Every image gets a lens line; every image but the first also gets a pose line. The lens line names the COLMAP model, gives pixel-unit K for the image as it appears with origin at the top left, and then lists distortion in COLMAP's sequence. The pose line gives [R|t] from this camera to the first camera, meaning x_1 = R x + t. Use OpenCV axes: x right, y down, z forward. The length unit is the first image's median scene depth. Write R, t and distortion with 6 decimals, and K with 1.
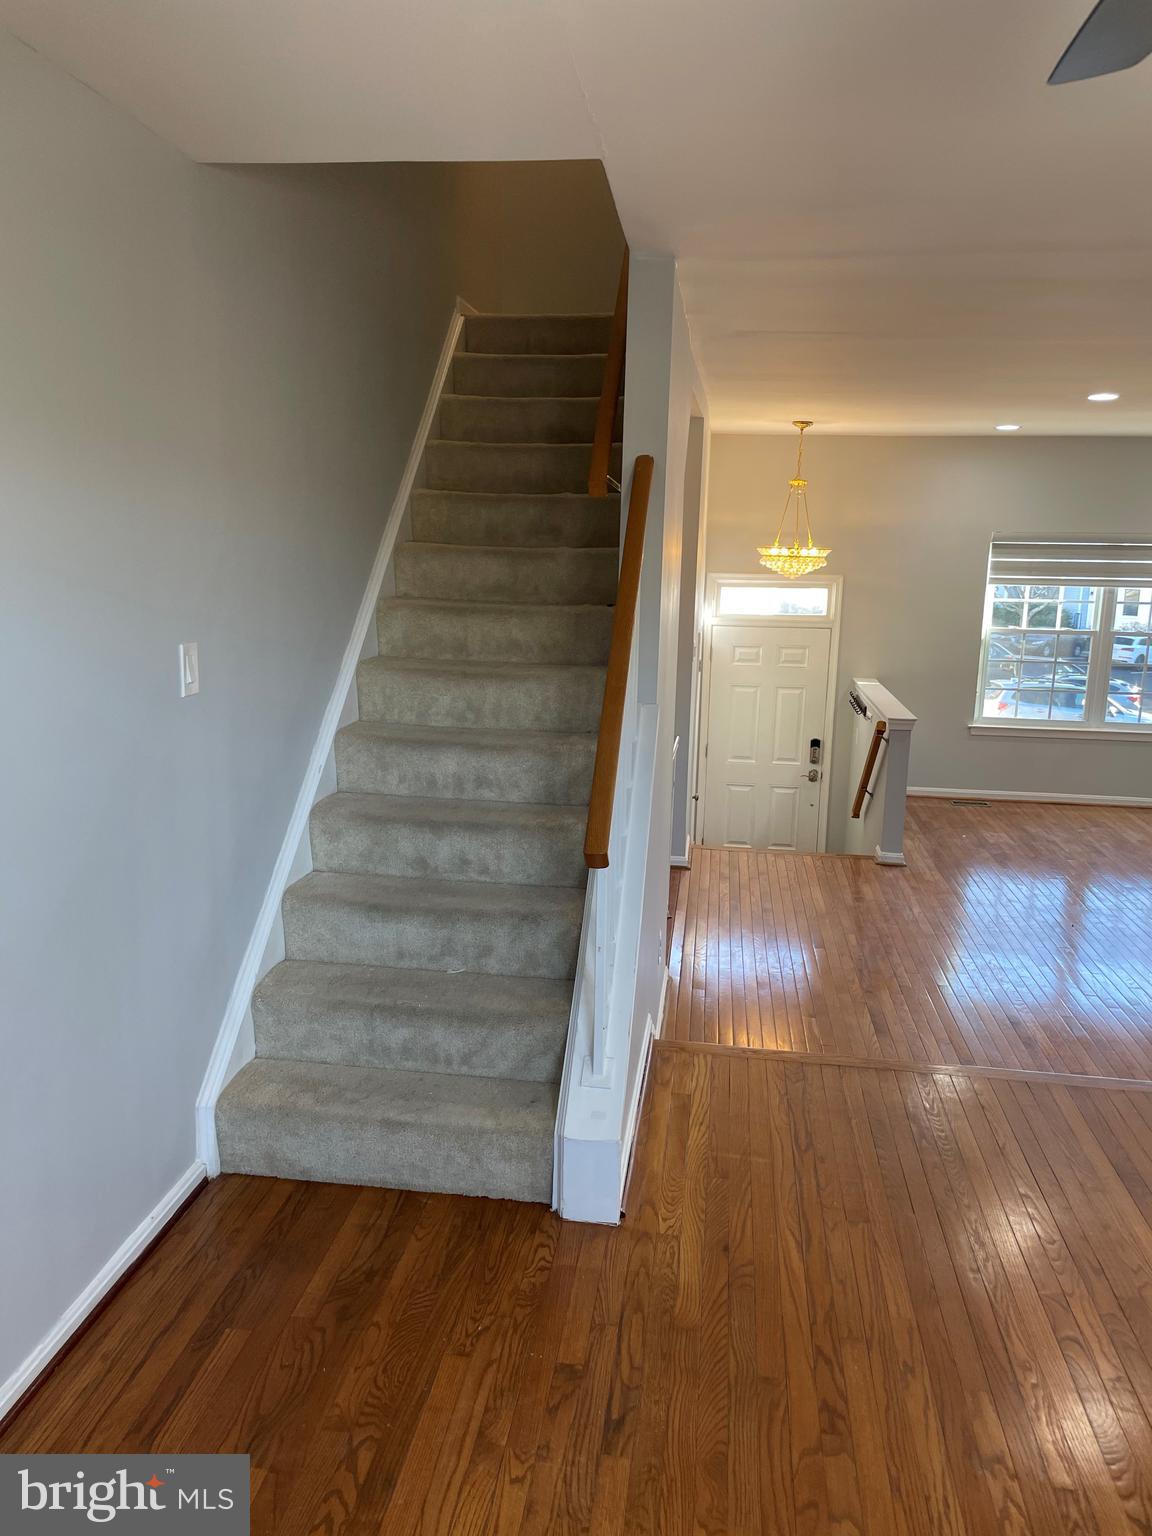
lens RADIAL K [[1160.6, 0, 568.1], [0, 1160.6, 764.5], [0, 0, 1]] dist [0.083831, -0.113999]
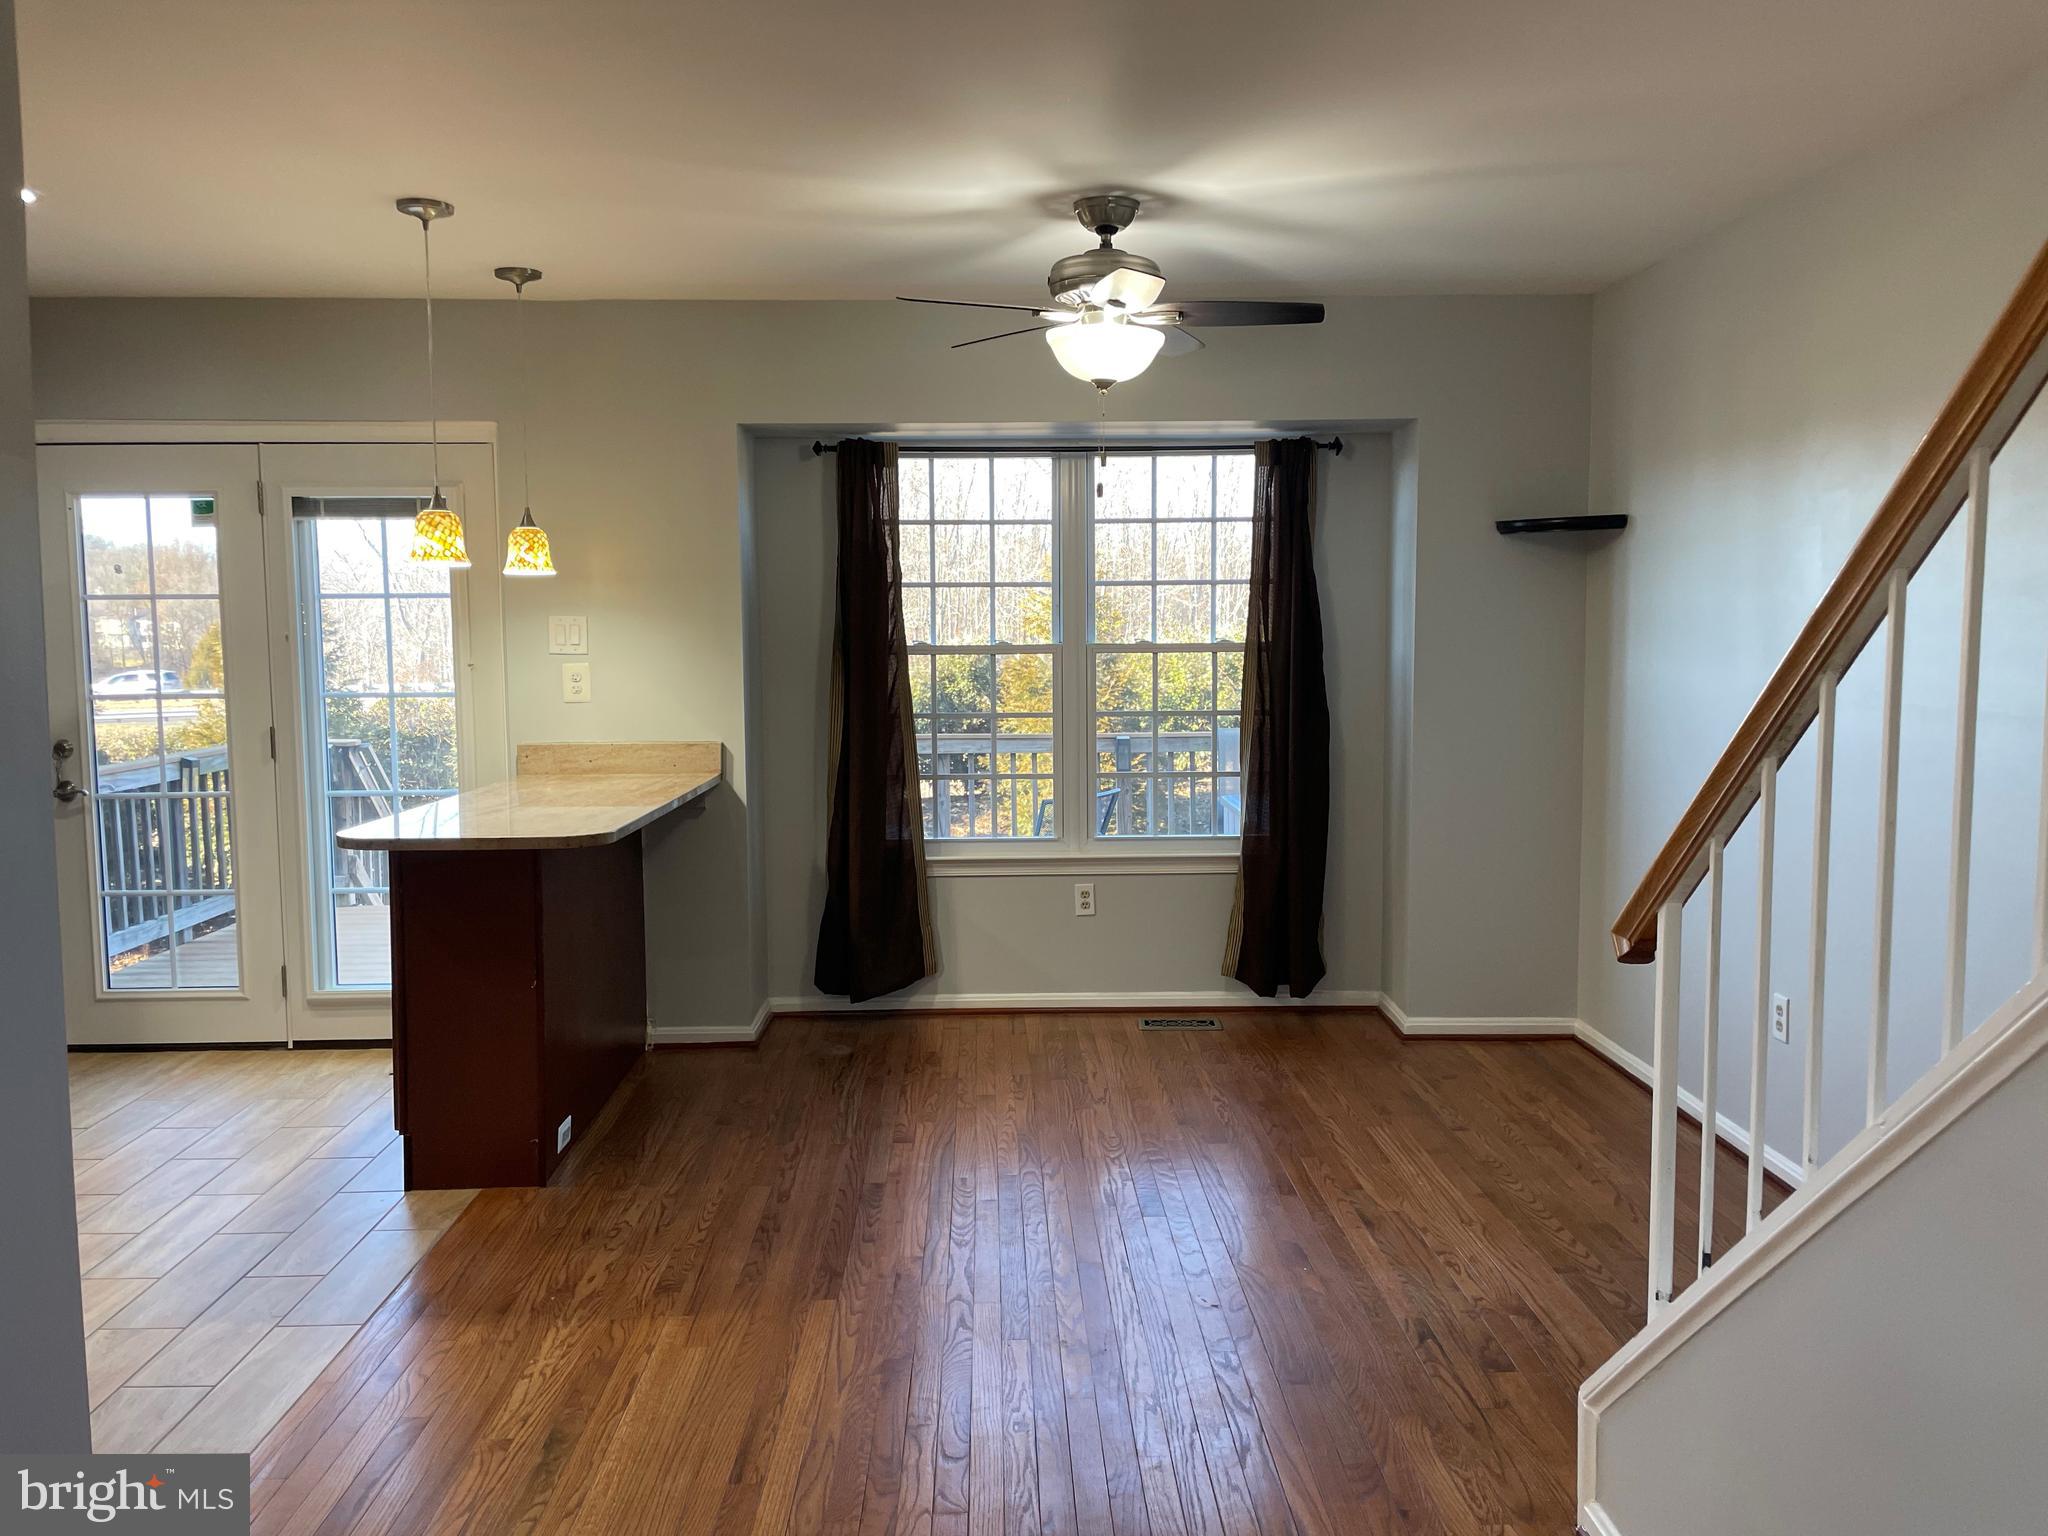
lens RADIAL K [[1547.4, 0, 1024.4], [0, 1547.4, 755.3], [0, 0, 1]] dist [0.083831, -0.113999]
pose [[-0.986809, -0.003107, -0.161859, 0.174776], [-0.046708, 0.962762, 0.266286, -0.083501], [0.155004, 0.270334, -0.950207, 0.599419]]
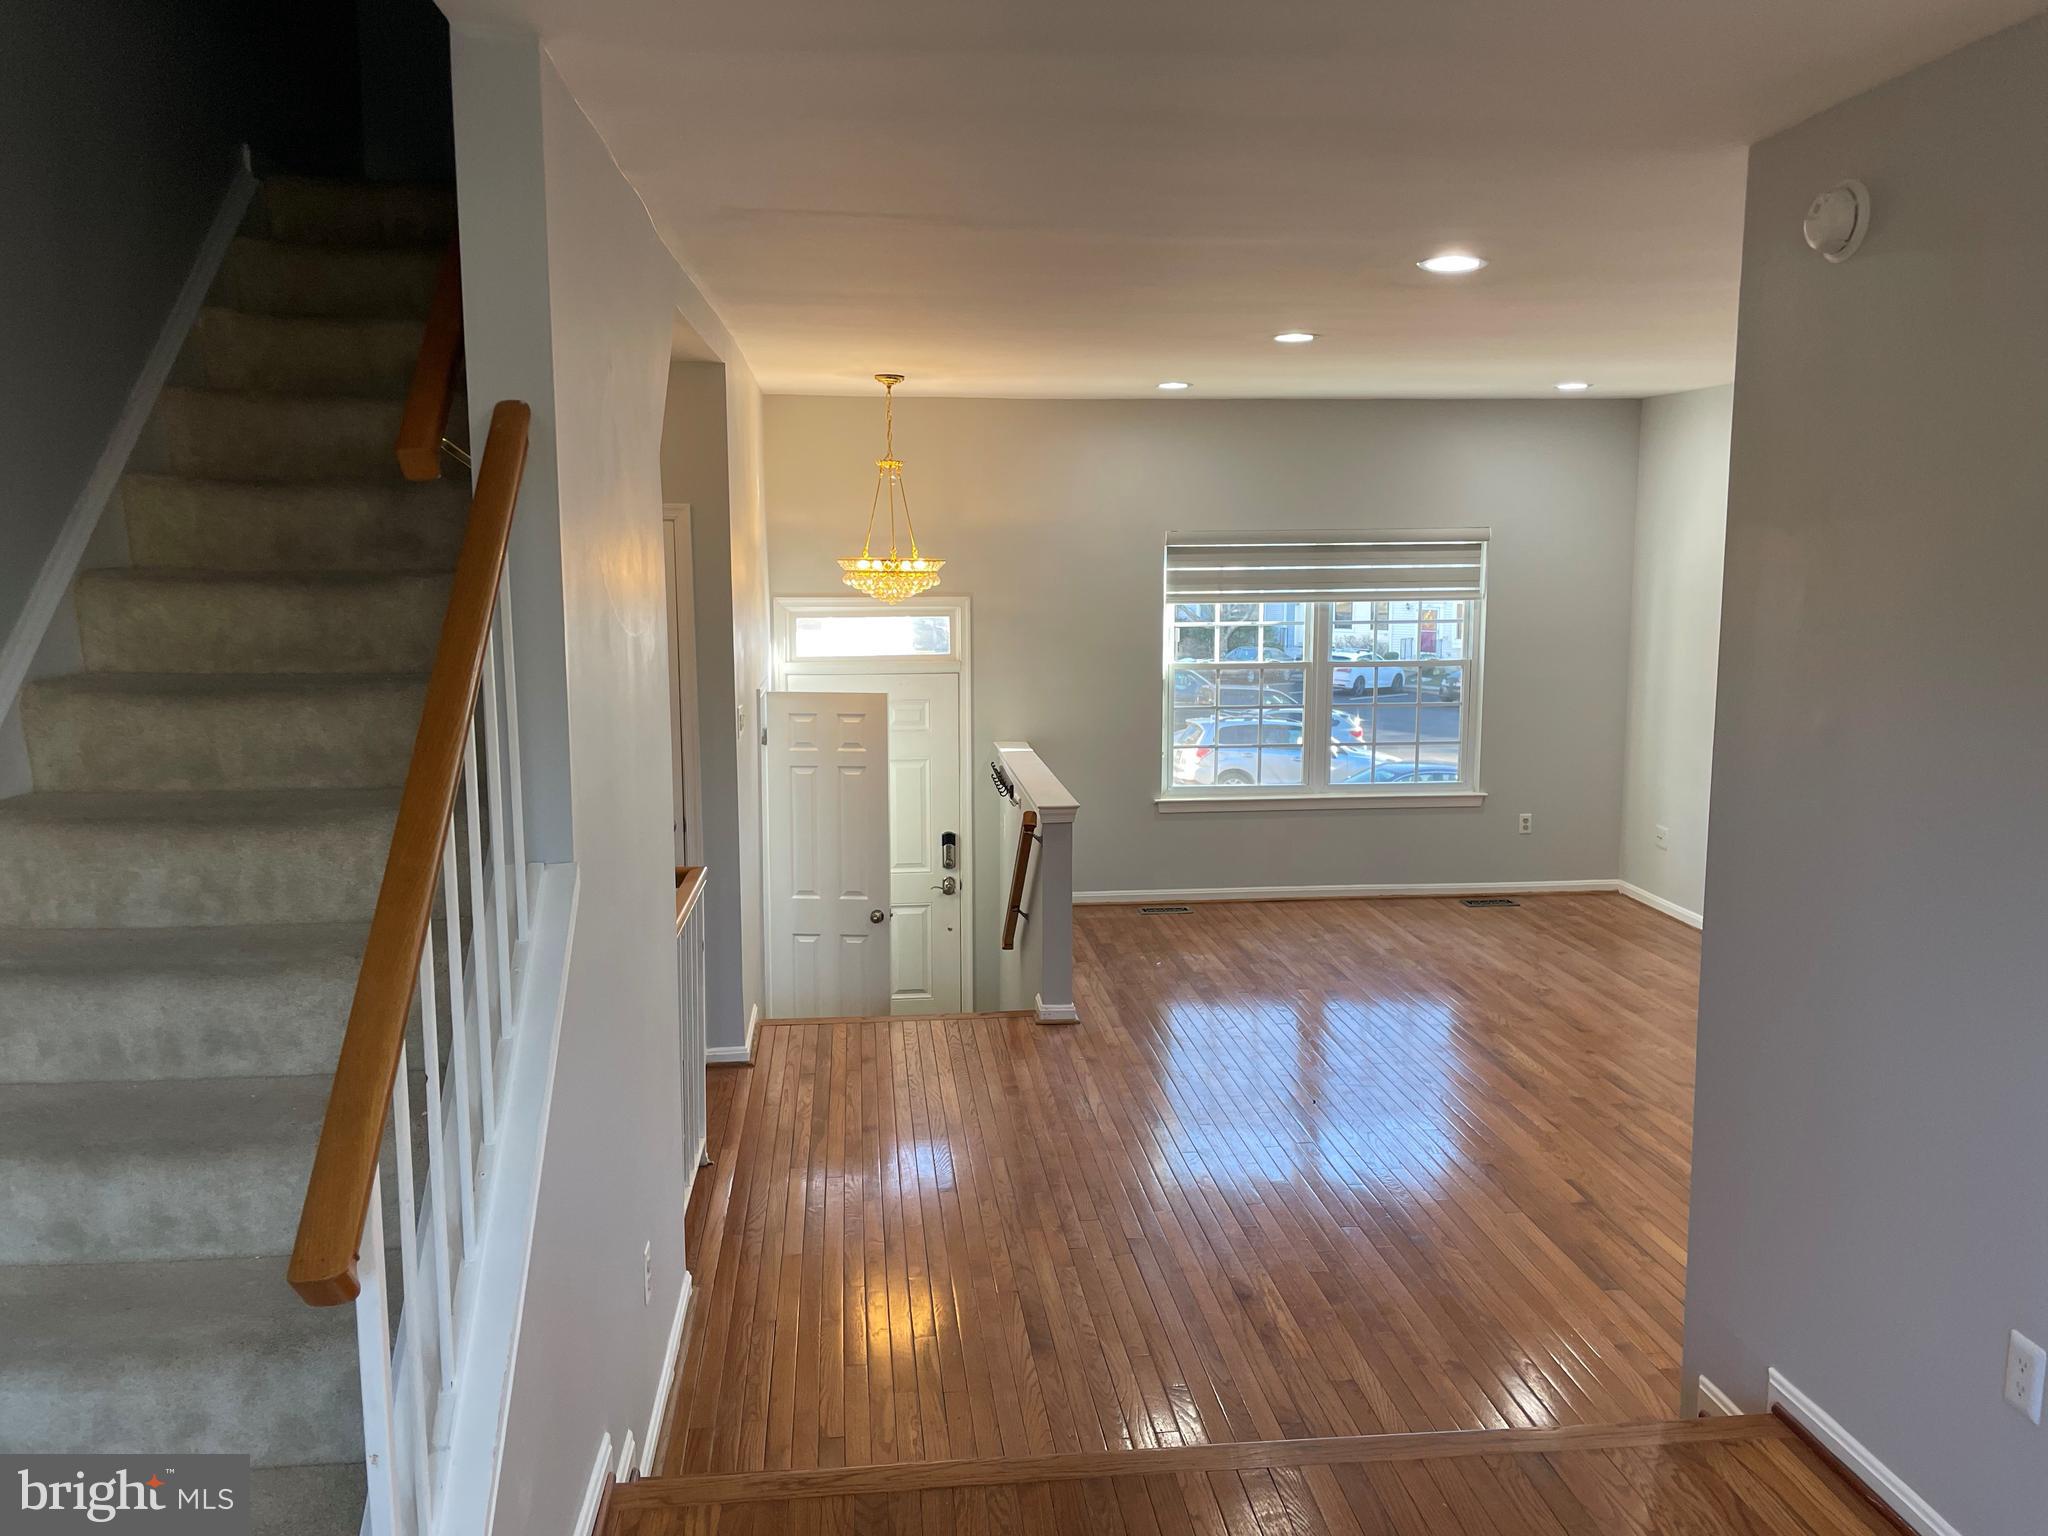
lens RADIAL K [[1547.4, 0, 1020.3], [0, 1547.4, 757.1], [0, 0, 1]] dist [0.083831, -0.113999]
pose [[0.970818, -0.055691, 0.233263, 0.051145], [0.068571, 0.996516, -0.047472, -0.023778], [-0.229806, 0.062082, 0.971254, 0.118080]]
